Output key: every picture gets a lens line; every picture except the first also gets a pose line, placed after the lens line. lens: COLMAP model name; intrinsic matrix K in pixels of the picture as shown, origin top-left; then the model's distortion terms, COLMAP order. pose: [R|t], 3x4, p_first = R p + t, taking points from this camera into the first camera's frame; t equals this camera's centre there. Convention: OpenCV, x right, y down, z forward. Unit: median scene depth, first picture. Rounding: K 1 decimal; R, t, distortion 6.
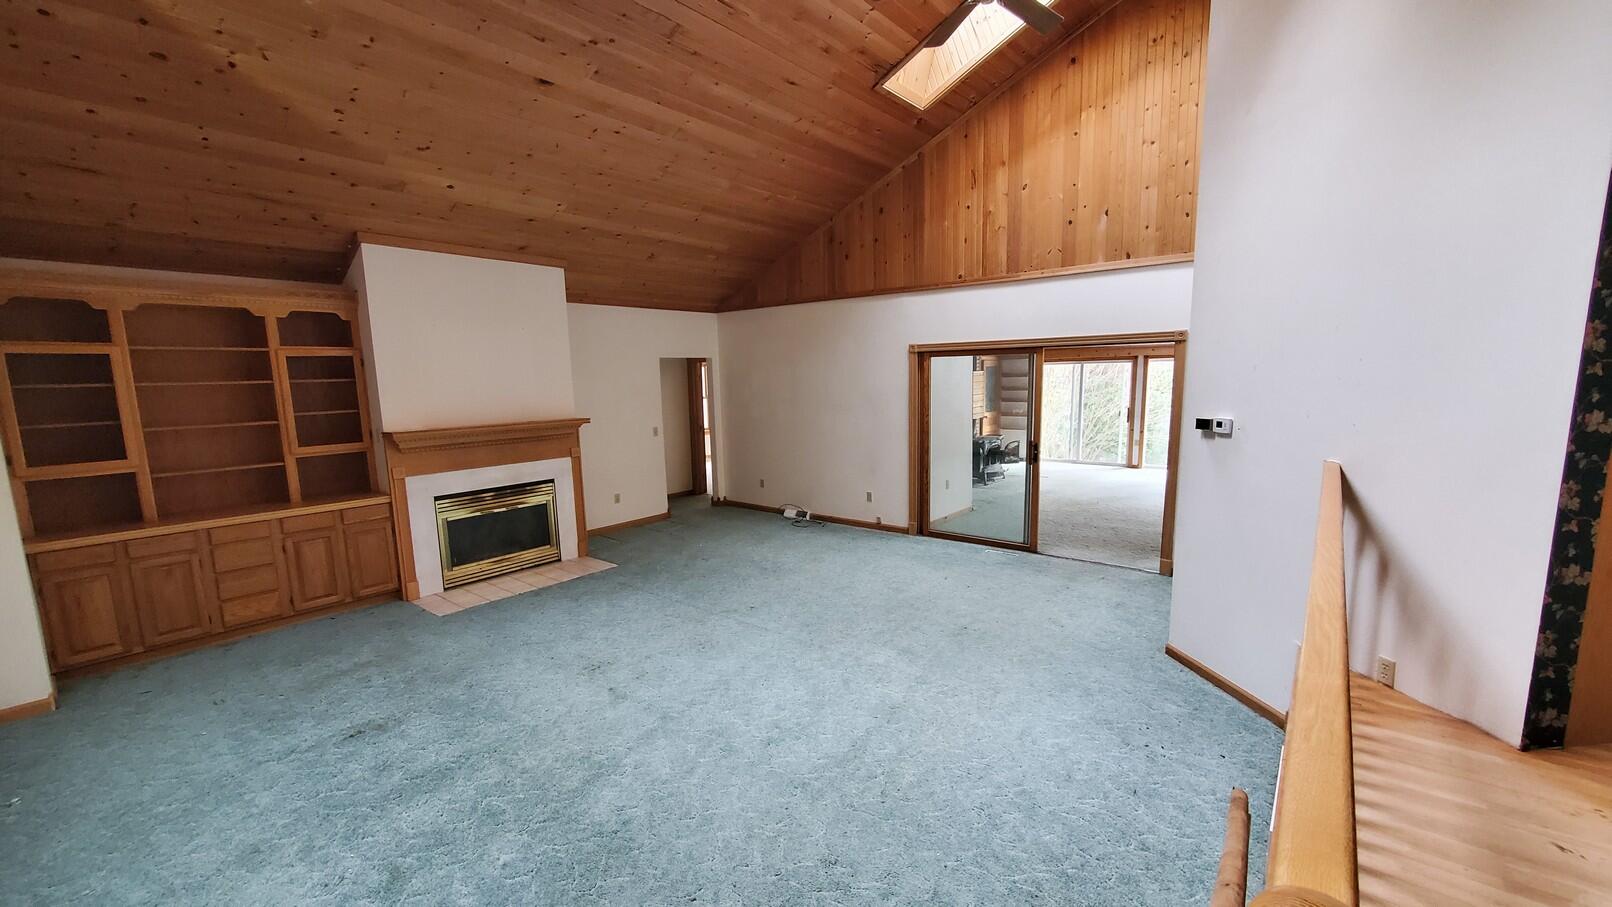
lens RADIAL K [[635.3, 0, 806.9], [0, 635.3, 462.5], [0, 0, 1]] dist [-0.001836, -0.001334]
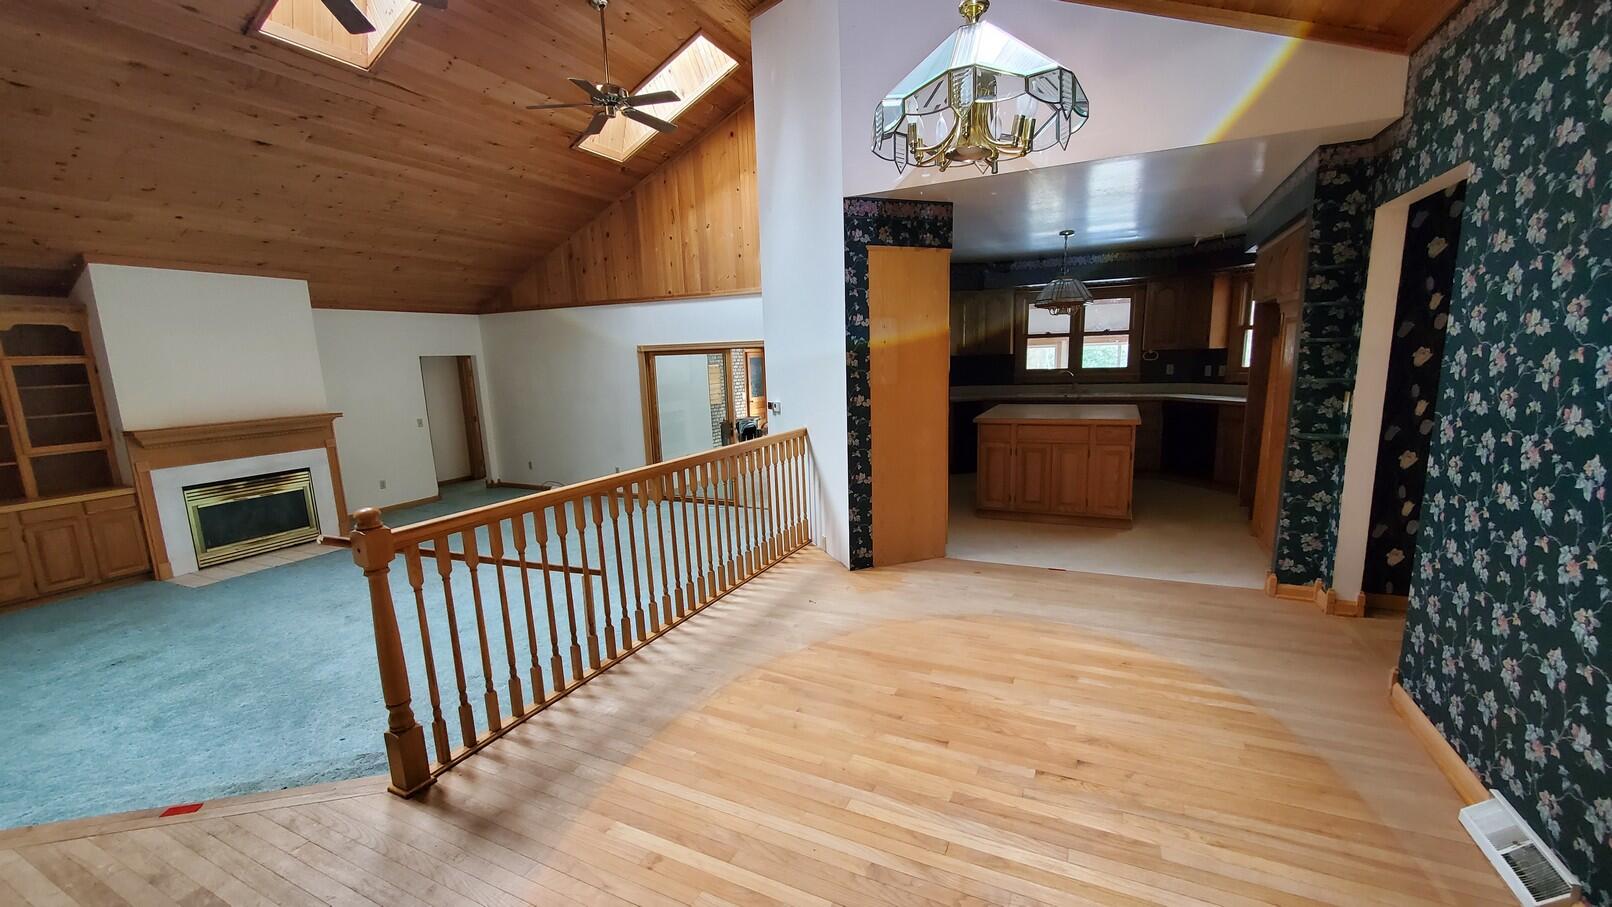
lens RADIAL K [[635.3, 0, 805.9], [0, 635.3, 463.7], [0, 0, 1]] dist [-0.001836, -0.001334]
pose [[0.970880, -0.047833, 0.234744, 0.227203], [0.041932, 0.998668, 0.030069, 0.025572], [-0.235869, -0.019350, 0.971592, -0.354974]]
